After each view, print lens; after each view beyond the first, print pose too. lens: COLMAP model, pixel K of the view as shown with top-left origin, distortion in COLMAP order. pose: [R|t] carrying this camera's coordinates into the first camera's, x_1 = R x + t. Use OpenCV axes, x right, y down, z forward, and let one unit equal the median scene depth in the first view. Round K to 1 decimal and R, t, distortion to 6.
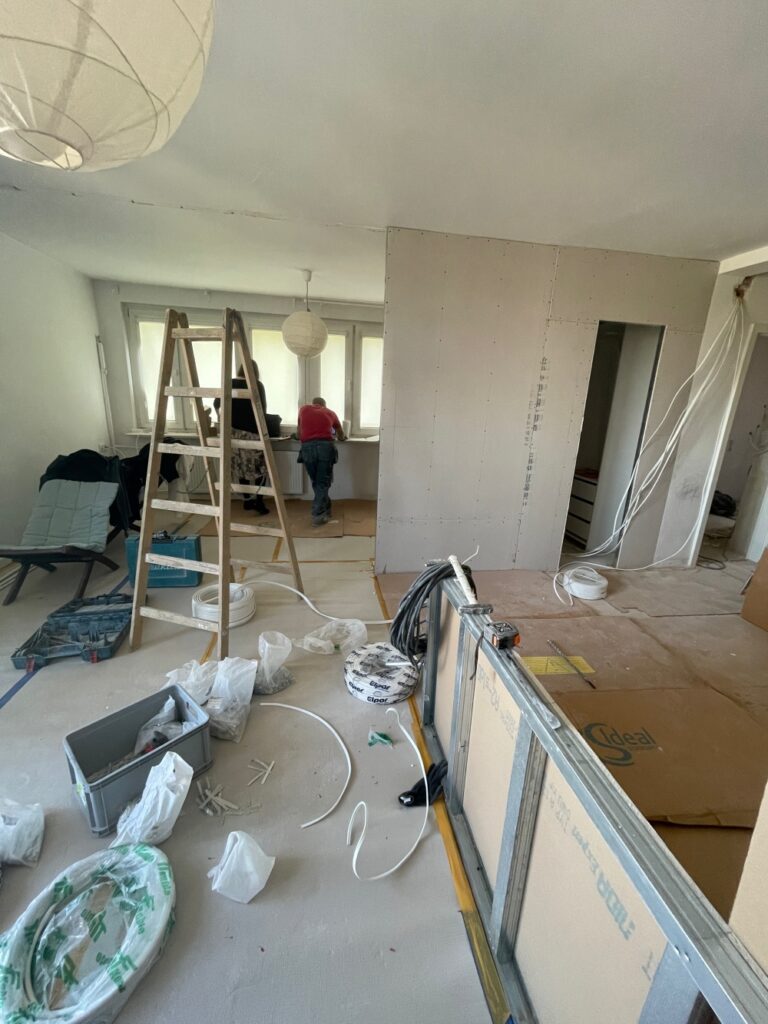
lens RADIAL K [[417.3, 0, 384.0], [0, 417.3, 512.0], [0, 0, 1]] dist [-0.002615, -0.000098]
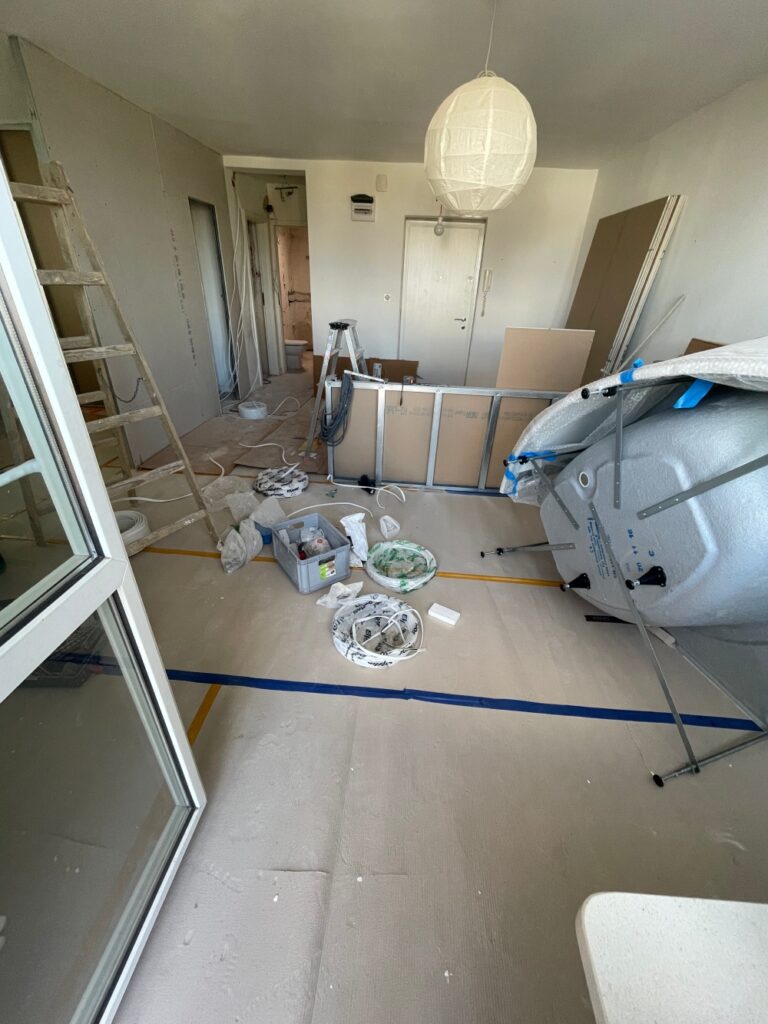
lens RADIAL K [[417.3, 0, 384.0], [0, 417.3, 512.0], [0, 0, 1]] dist [-0.002615, -0.000098]
pose [[0.246859, -0.501787, 0.829018, -0.819370], [0.233141, 0.861120, 0.451794, -0.076983], [-0.940588, 0.081748, 0.329563, 0.123249]]
